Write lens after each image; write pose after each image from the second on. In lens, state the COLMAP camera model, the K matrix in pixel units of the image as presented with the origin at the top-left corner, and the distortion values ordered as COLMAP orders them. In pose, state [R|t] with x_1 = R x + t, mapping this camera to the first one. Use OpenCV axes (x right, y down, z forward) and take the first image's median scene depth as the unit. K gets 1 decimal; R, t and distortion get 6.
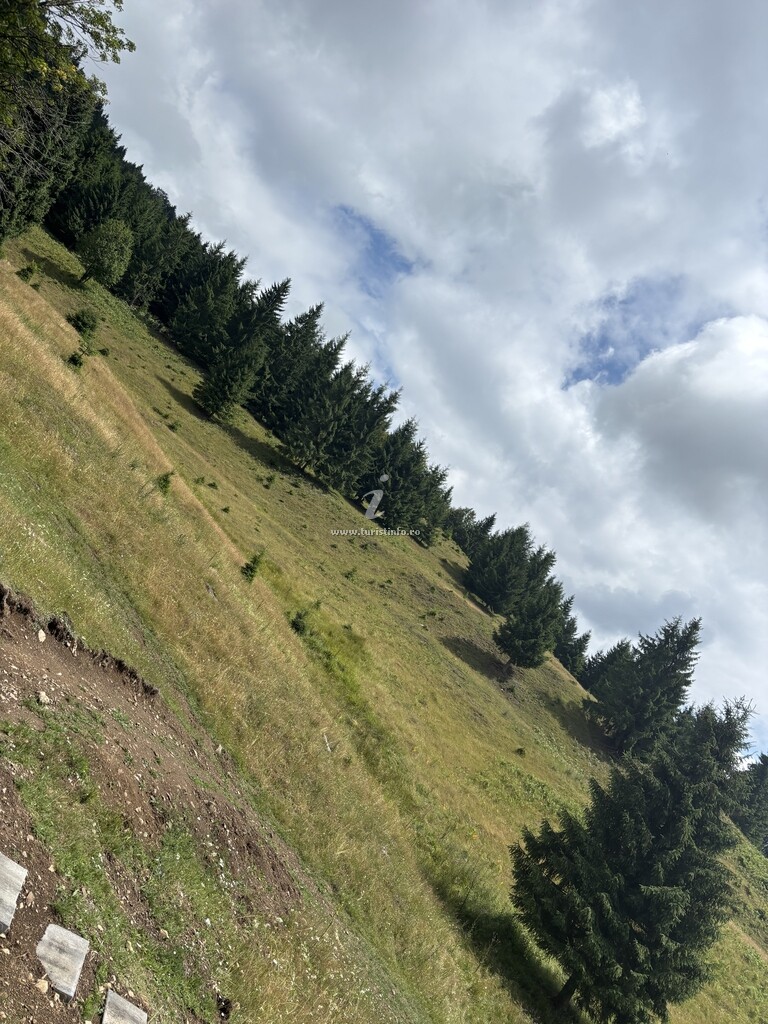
lens RADIAL K [[780.2, 0, 383.5], [0, 780.2, 513.8], [0, 0, 1]] dist [0.056666, -0.051662]
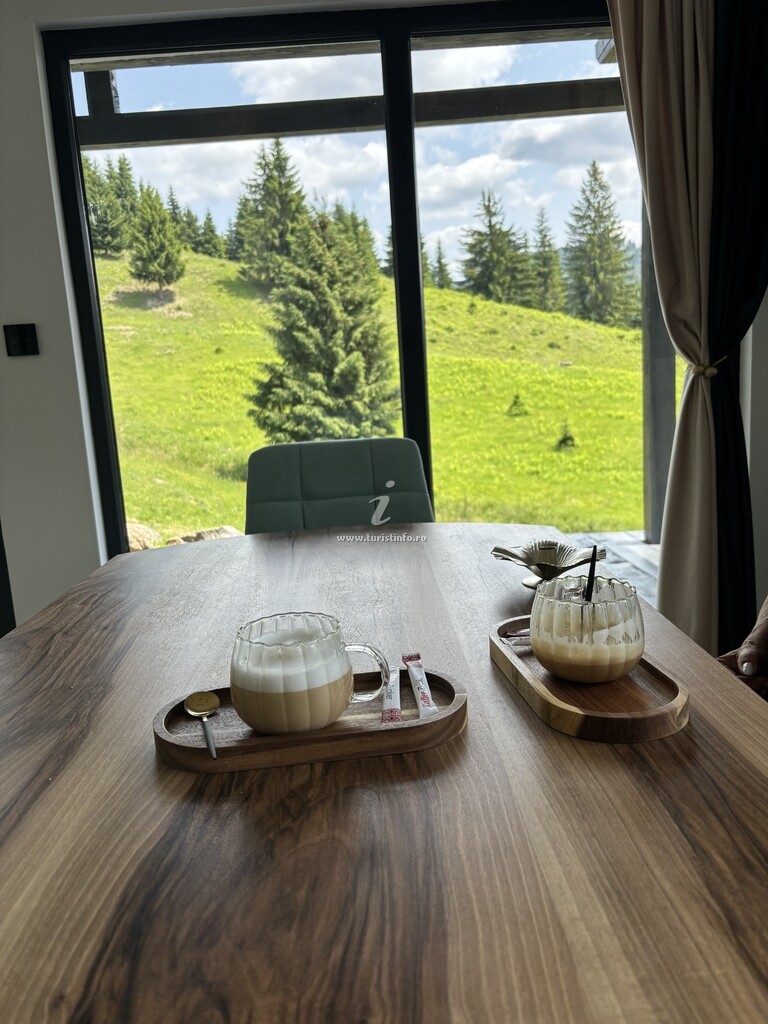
lens RADIAL K [[790.1, 0, 384.0], [0, 790.1, 512.0], [0, 0, 1]] dist [0.003269, -0.000615]
pose [[0.721077, -0.671246, 0.171686, 0.004932], [0.507795, 0.680580, 0.528162, -0.004514], [-0.471373, -0.293664, 0.831606, -0.112569]]
